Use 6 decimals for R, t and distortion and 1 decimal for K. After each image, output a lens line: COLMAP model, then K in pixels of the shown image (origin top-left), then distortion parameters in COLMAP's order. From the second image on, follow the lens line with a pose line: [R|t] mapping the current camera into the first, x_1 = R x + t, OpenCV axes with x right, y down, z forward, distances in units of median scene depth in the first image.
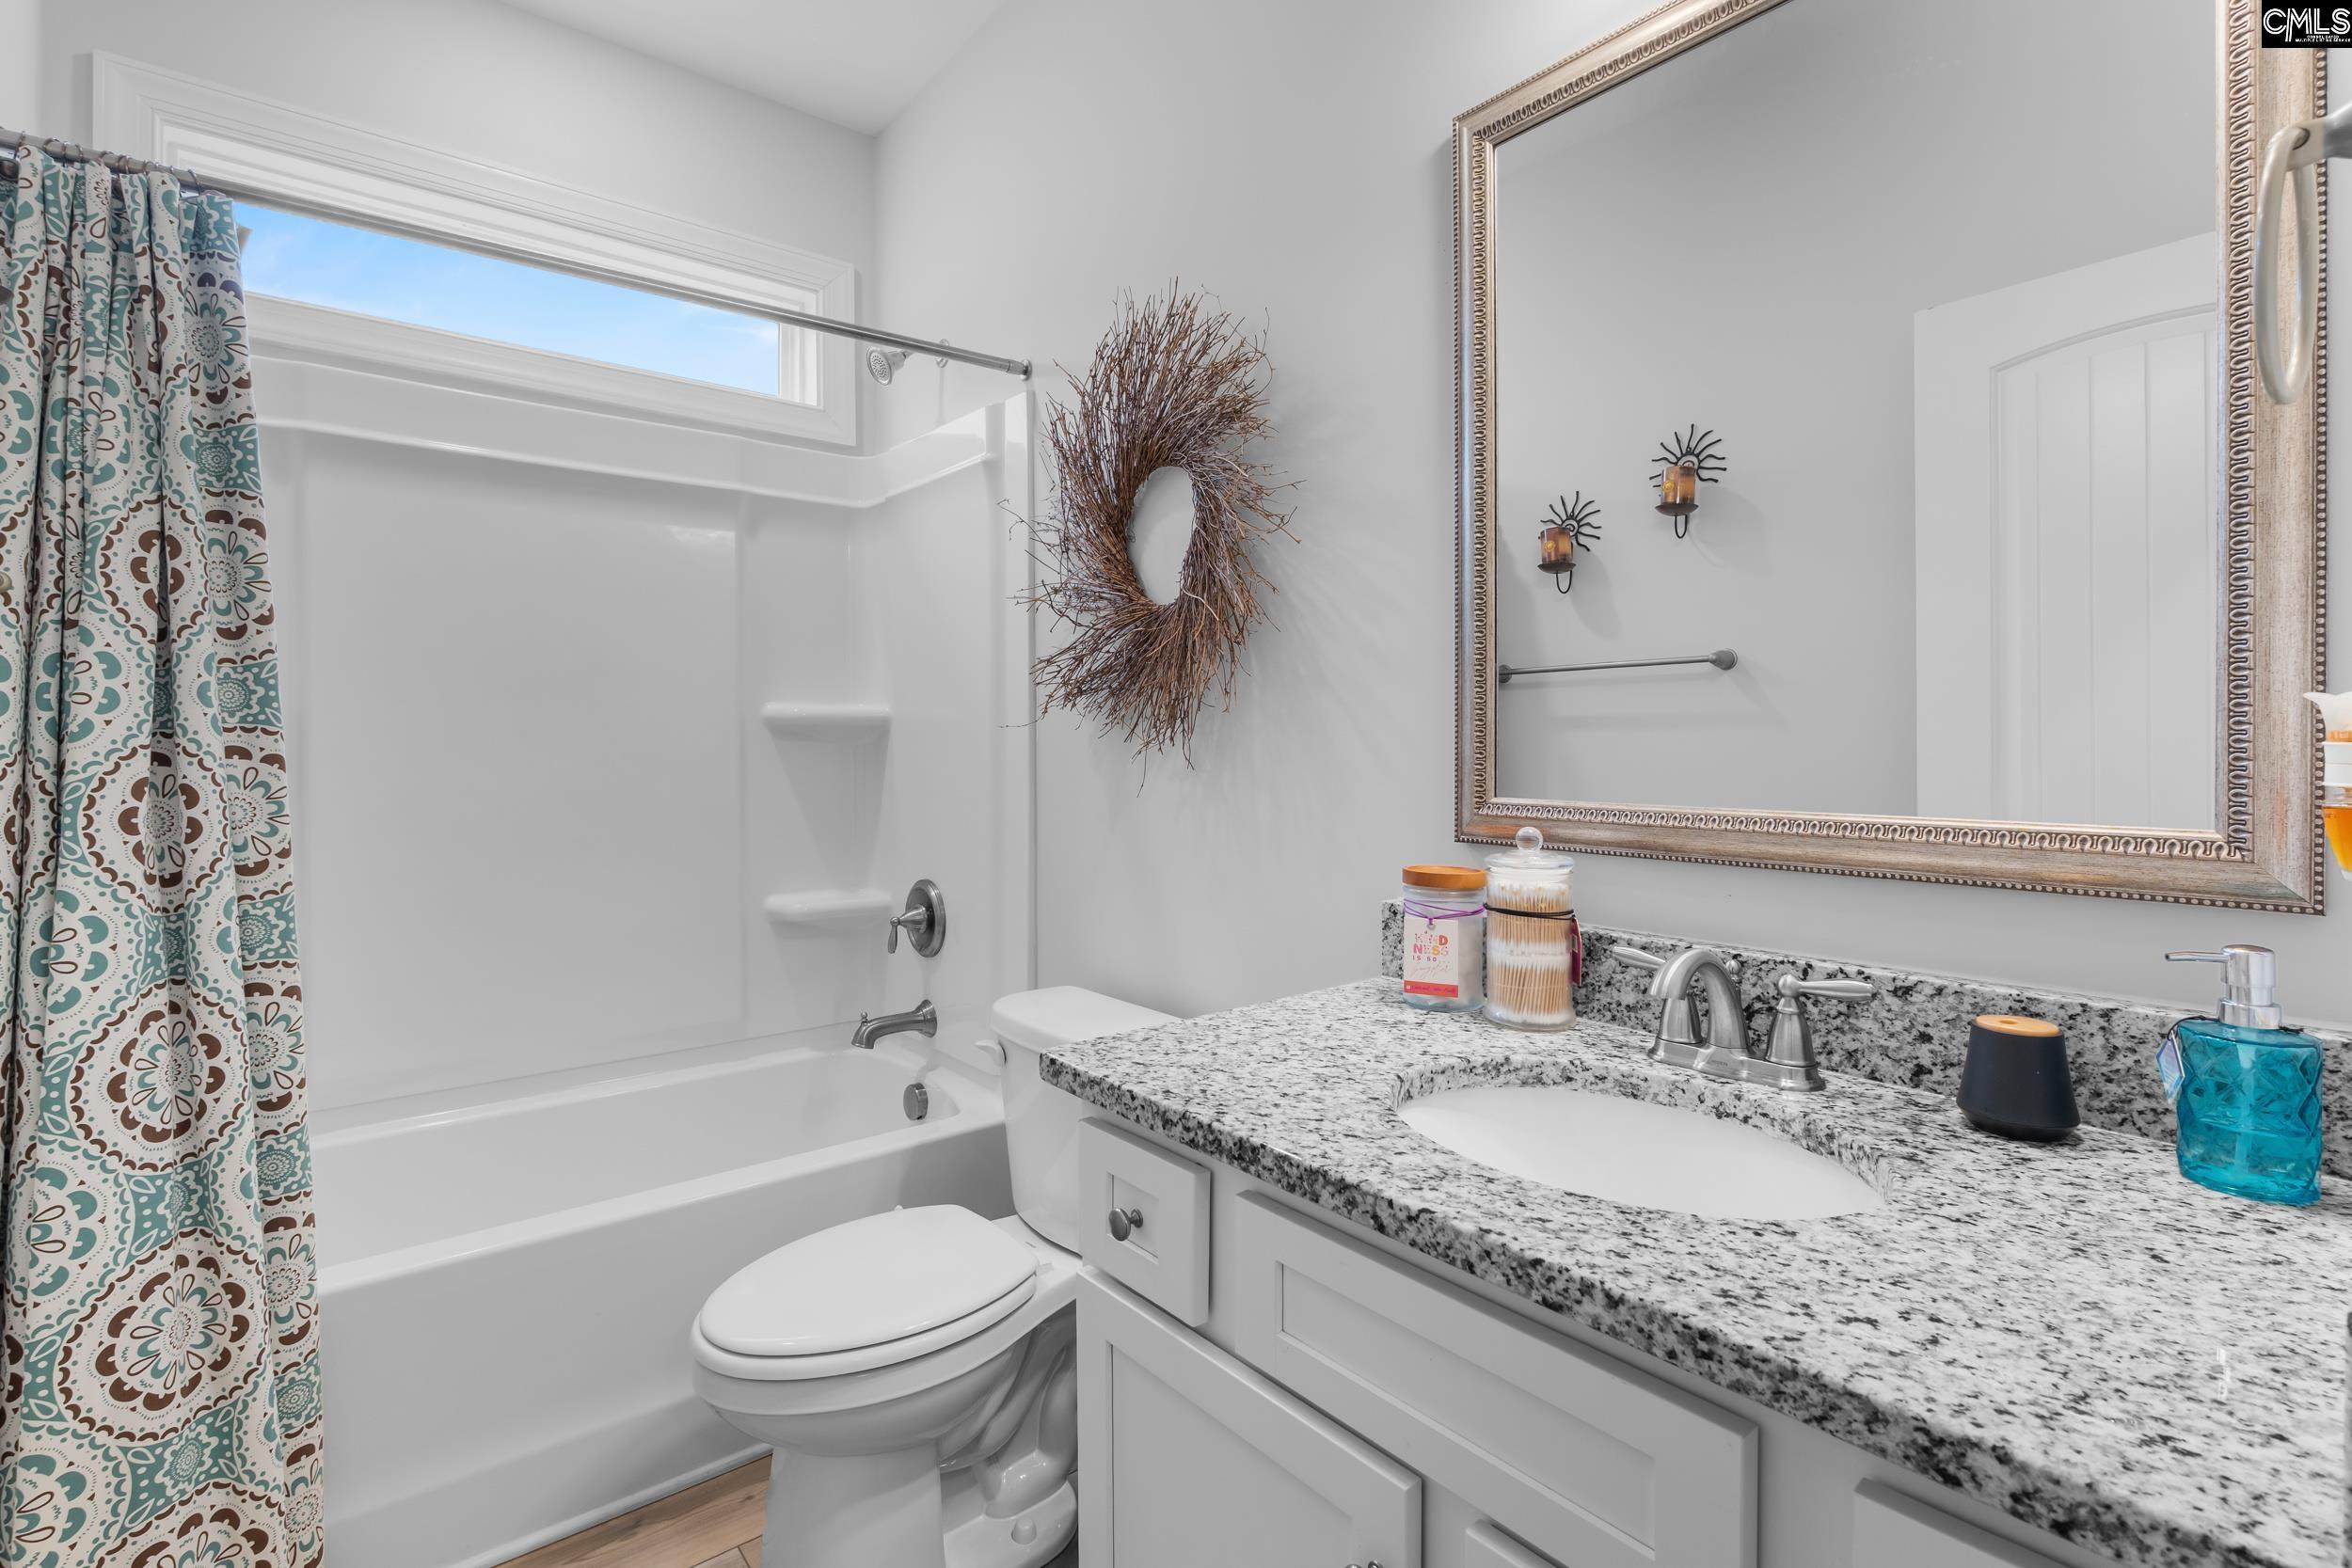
lens RADIAL K [[1078.7, 0, 1175.3], [0, 1078.7, 776.1], [0, 0, 1]] dist [-0.012094, 0.000329]
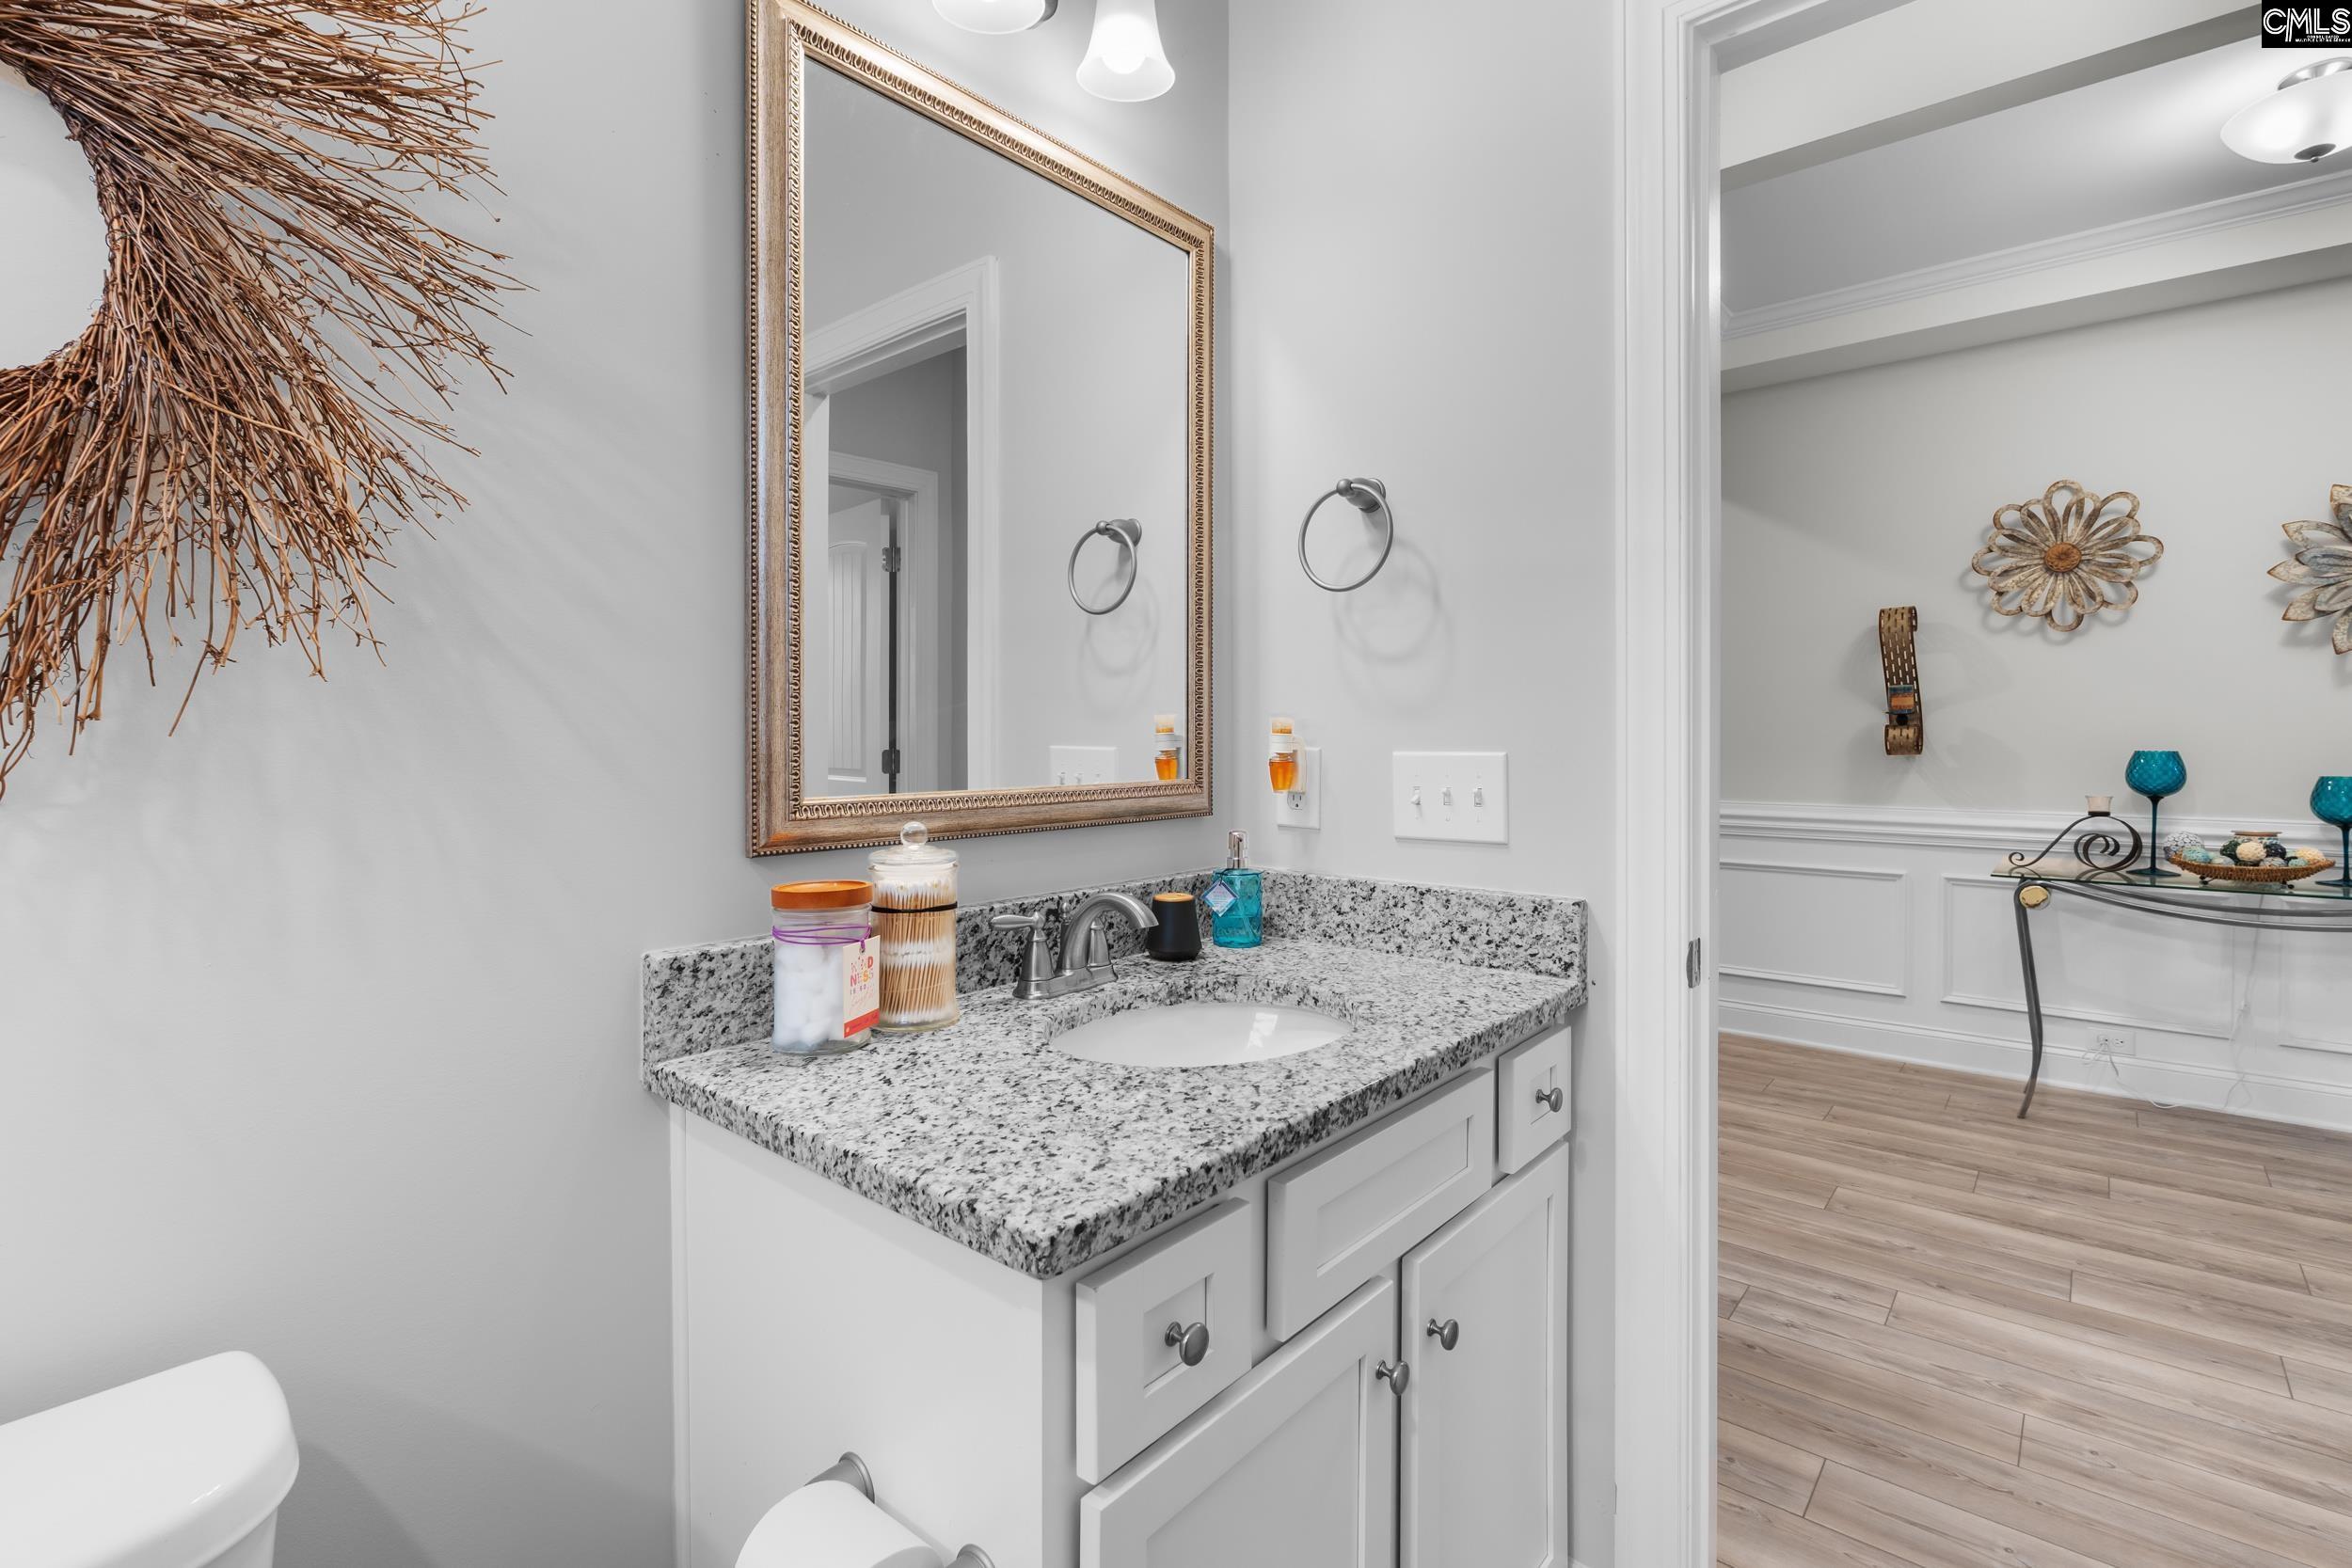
lens RADIAL K [[1078.7, 0, 1175.3], [0, 1078.7, 776.1], [0, 0, 1]] dist [-0.012094, 0.000329]
pose [[-0.172557, -0.038510, 0.984247, -0.865565], [0.032130, 0.998484, 0.044700, -0.038714], [-0.984475, 0.039337, -0.171058, 1.205857]]
